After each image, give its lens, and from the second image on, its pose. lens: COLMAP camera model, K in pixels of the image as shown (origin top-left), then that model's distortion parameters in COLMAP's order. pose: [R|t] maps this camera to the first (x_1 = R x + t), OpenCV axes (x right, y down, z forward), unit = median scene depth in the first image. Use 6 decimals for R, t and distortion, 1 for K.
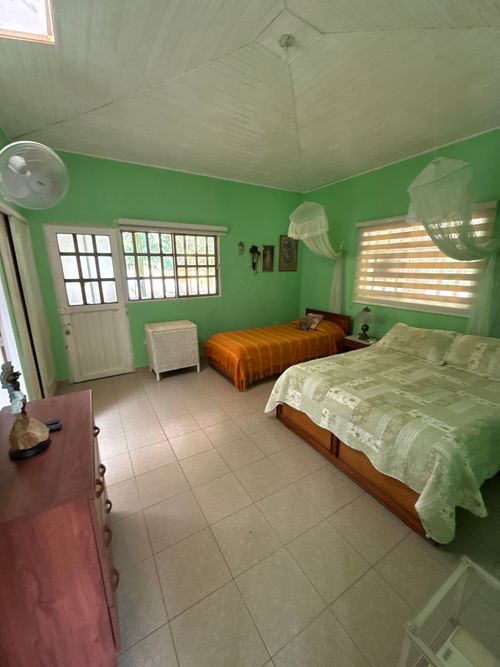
lens RADIAL K [[266.1, 0, 250.0], [0, 266.1, 333.5], [0, 0, 1]] dist [-0.000720, -0.000233]
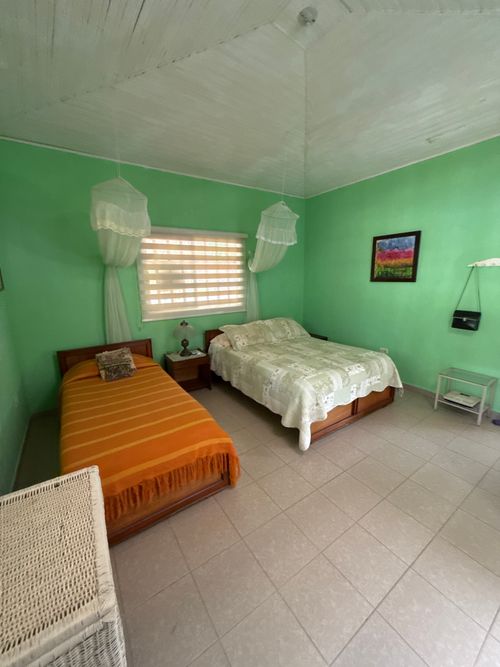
lens RADIAL K [[266.1, 0, 250.0], [0, 266.1, 333.5], [0, 0, 1]] dist [-0.000720, -0.000233]
pose [[-0.057504, -0.211076, 0.975777, -0.572893], [0.260597, 0.940335, 0.218767, -0.233585], [-0.963734, 0.266864, 0.000933, 0.916397]]
